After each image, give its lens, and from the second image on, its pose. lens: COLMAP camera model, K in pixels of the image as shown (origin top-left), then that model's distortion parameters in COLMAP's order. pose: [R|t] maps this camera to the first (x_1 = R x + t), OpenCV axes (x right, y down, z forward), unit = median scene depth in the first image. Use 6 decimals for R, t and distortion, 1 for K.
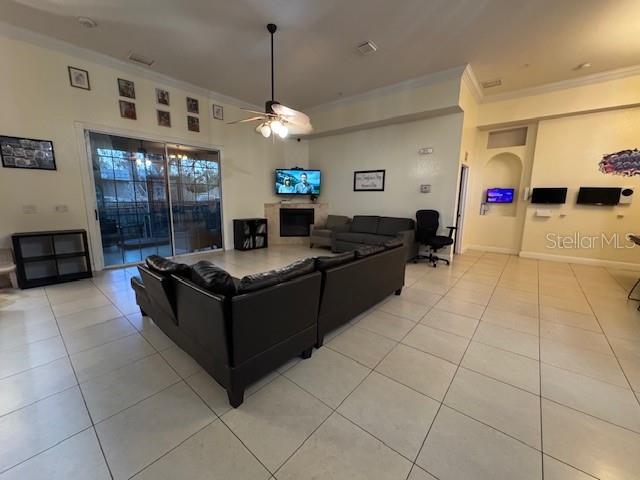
lens RADIAL K [[252.7, 0, 316.6], [0, 252.7, 239.7], [0, 0, 1]] dist [-0.000248, 0.000429]
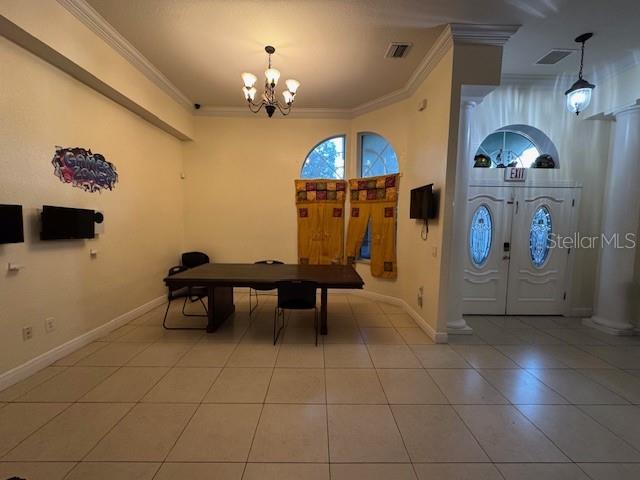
lens RADIAL K [[252.7, 0, 320.2], [0, 252.7, 237.8], [0, 0, 1]] dist [-0.000248, 0.000429]
pose [[-0.657932, -0.070238, 0.749795, 0.368520], [0.103064, 0.977875, 0.182041, -0.188917], [-0.745991, 0.197047, -0.636136, 0.965828]]
